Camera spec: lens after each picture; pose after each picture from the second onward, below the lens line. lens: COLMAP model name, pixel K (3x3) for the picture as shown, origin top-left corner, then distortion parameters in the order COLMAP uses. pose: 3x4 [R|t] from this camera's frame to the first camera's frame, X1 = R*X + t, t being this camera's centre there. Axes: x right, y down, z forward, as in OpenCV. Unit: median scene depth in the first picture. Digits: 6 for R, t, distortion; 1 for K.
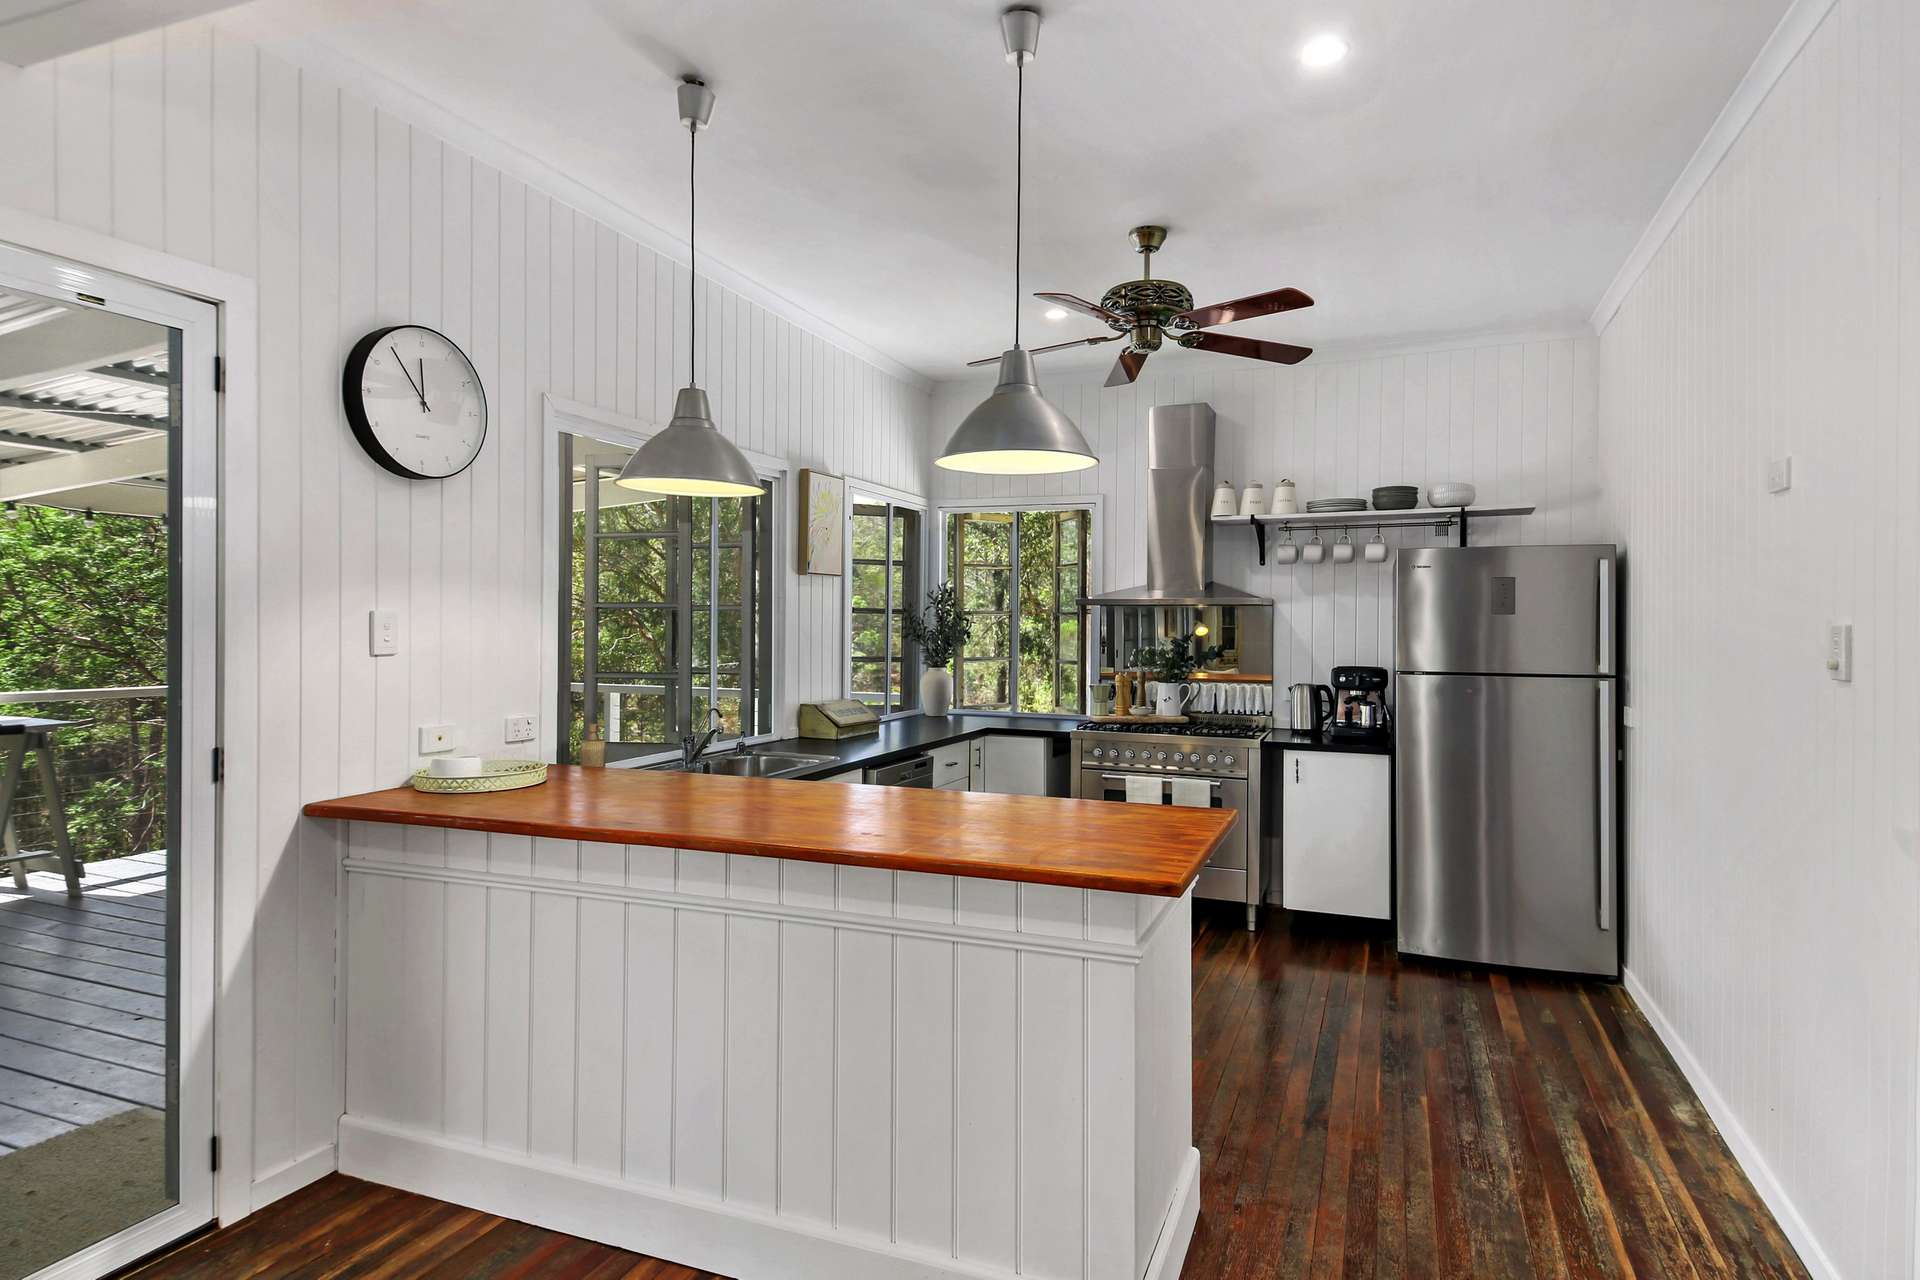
lens RADIAL K [[1079.6, 0, 960.0], [0, 1079.6, 640.0], [0, 0, 1]] dist [-0.000678, -0.000127]
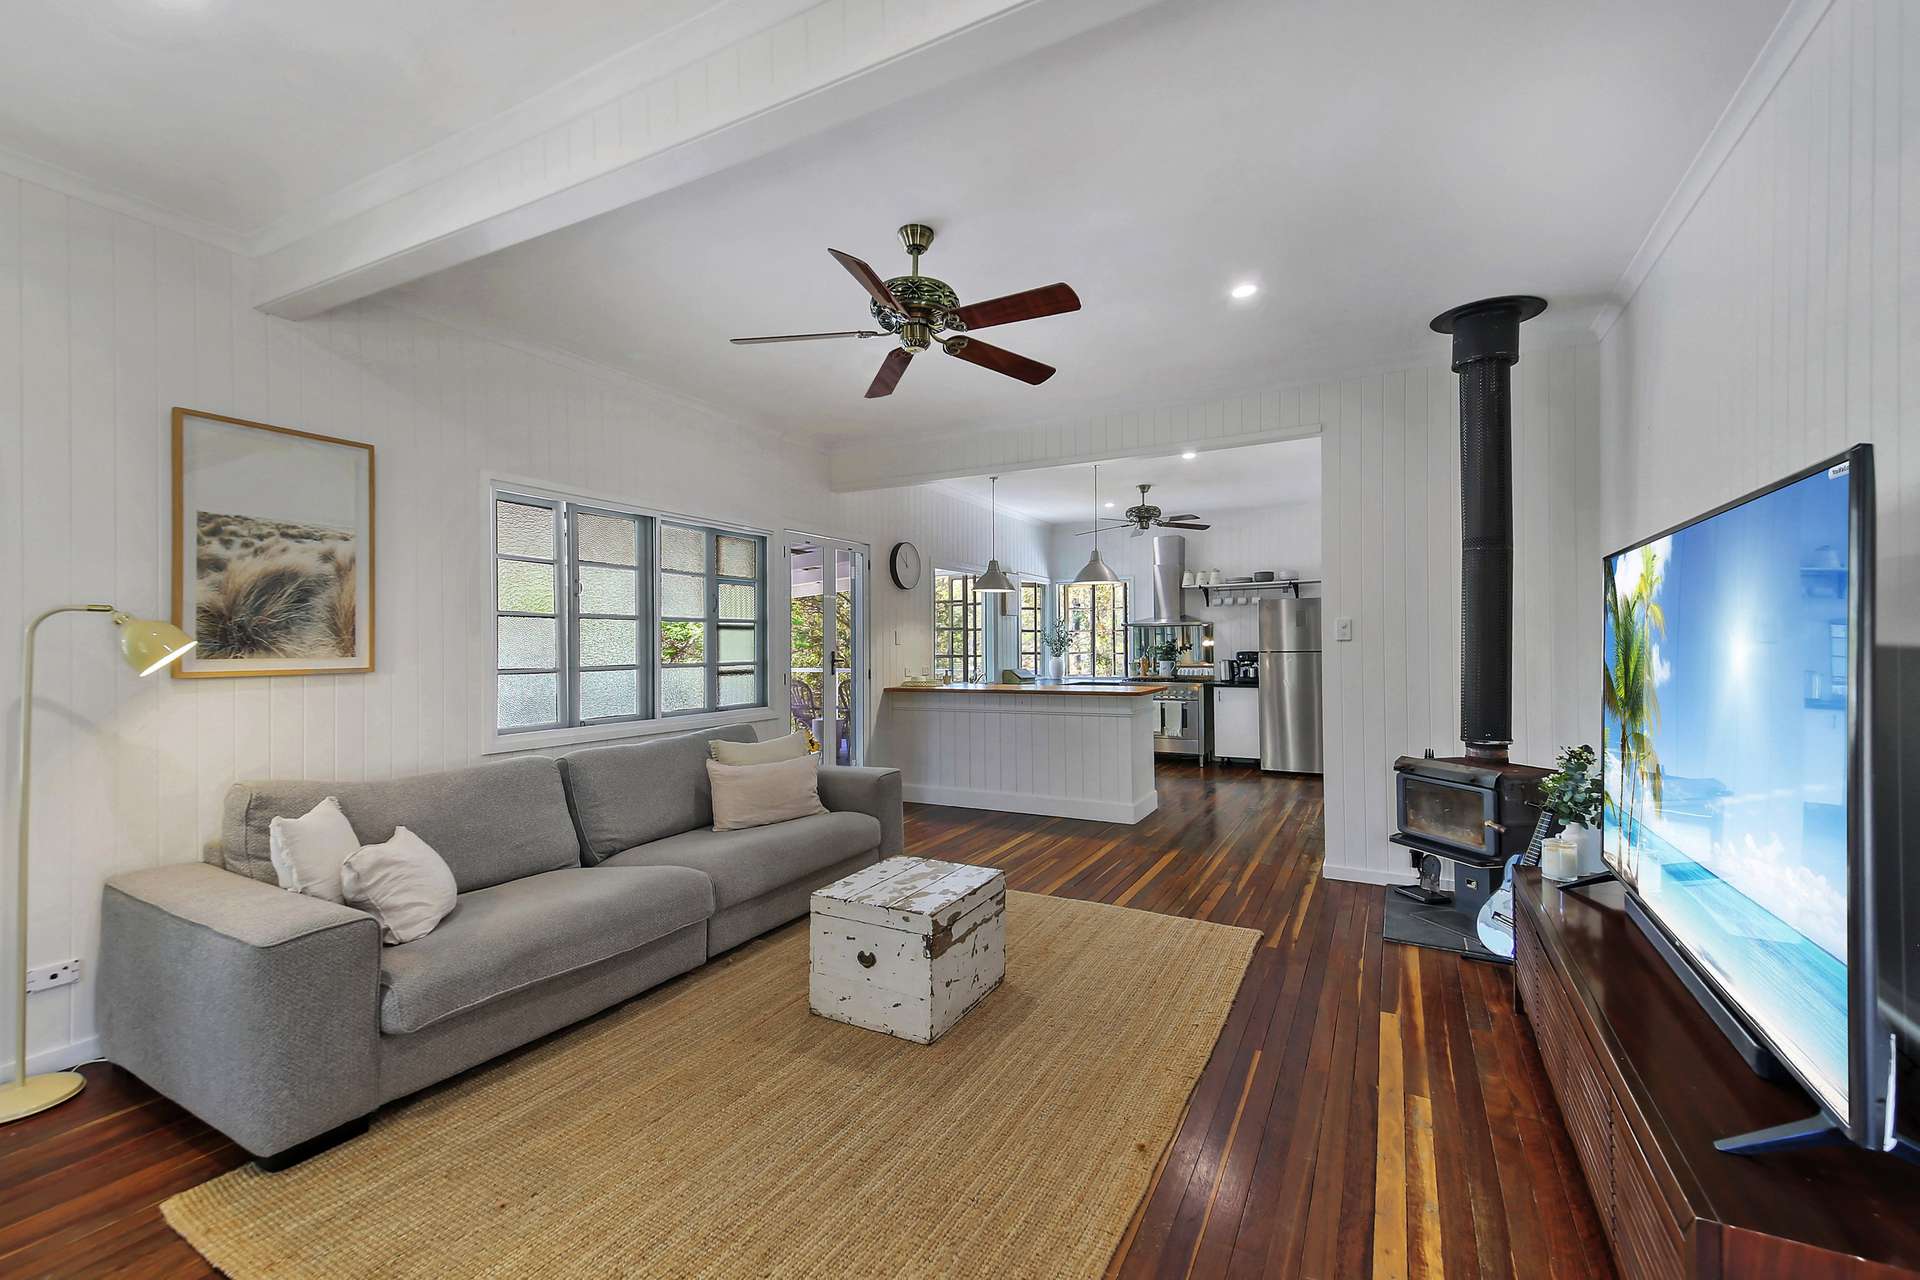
lens RADIAL K [[781.8, 0, 960.0], [0, 781.8, 640.0], [0, 0, 1]] dist [0.000797, 0.000006]
pose [[0.993287, -0.013896, -0.114841, -0.042029], [0.011622, 0.999723, -0.020452, 0.026718], [0.115093, 0.018980, 0.993173, -0.677203]]
